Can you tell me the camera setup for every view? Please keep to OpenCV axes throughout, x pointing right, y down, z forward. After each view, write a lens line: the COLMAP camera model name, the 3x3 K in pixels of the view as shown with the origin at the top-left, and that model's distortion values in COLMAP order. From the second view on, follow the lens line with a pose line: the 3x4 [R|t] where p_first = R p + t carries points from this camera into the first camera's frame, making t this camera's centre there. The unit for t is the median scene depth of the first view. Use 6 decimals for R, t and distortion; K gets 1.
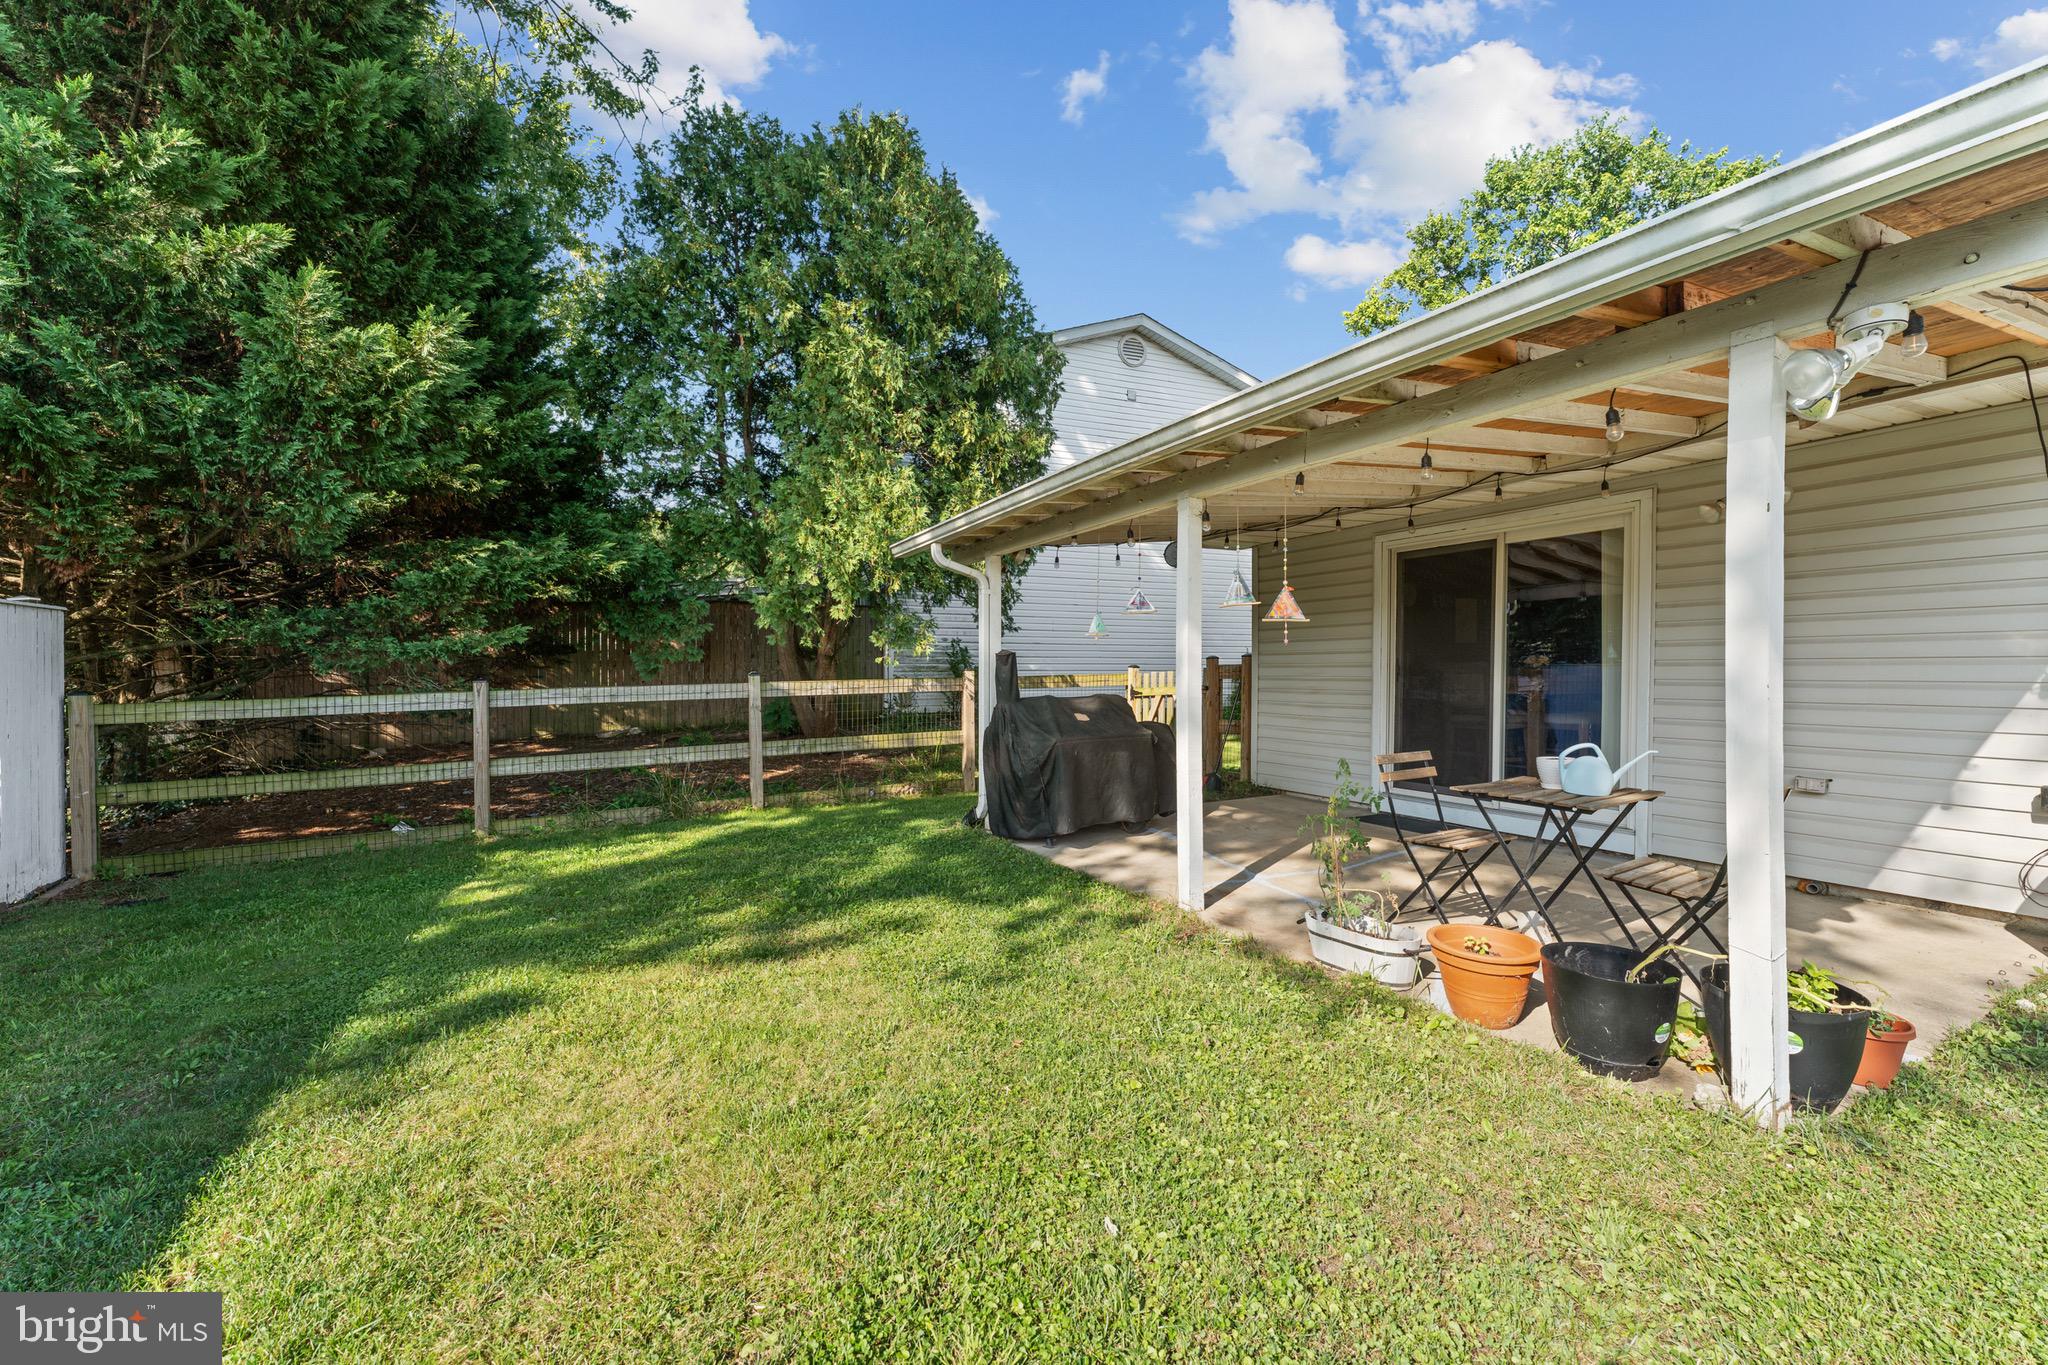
lens RADIAL K [[806.5, 0, 1021.4], [0, 806.5, 690.0], [0, 0, 1]] dist [-0.001162, -0.004345]
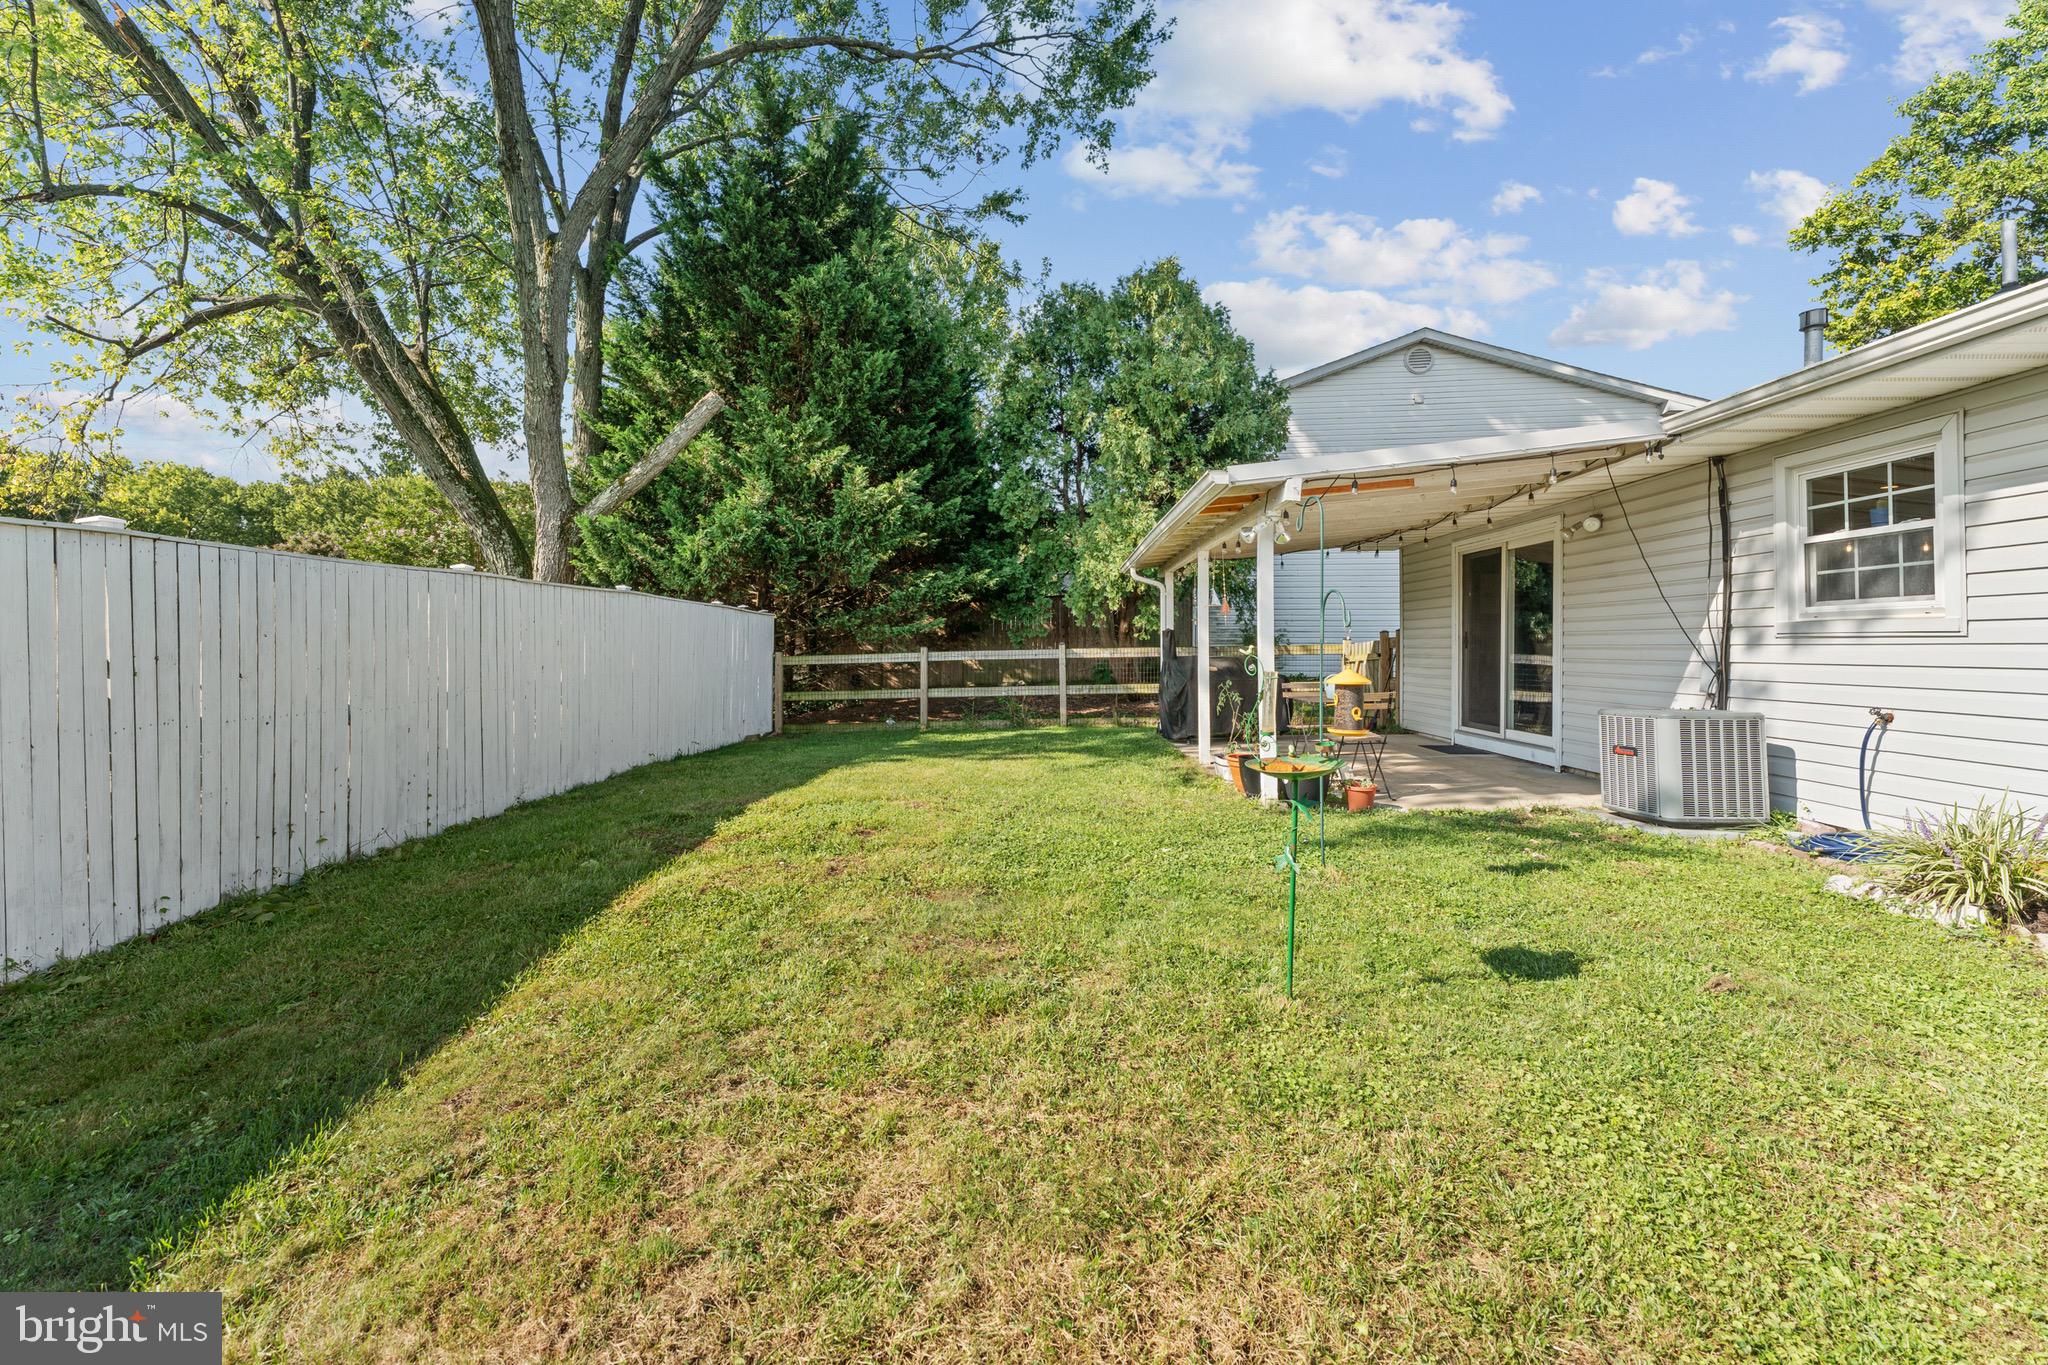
lens RADIAL K [[834.1, 0, 1022.2], [0, 834.1, 667.1], [0, 0, 1]] dist [-0.000564, -0.000189]
pose [[0.863798, 0.013846, -0.503649, 0.520705], [-0.014777, 0.999889, 0.002145, 0.028612], [0.503622, 0.005590, 0.863906, -0.586768]]
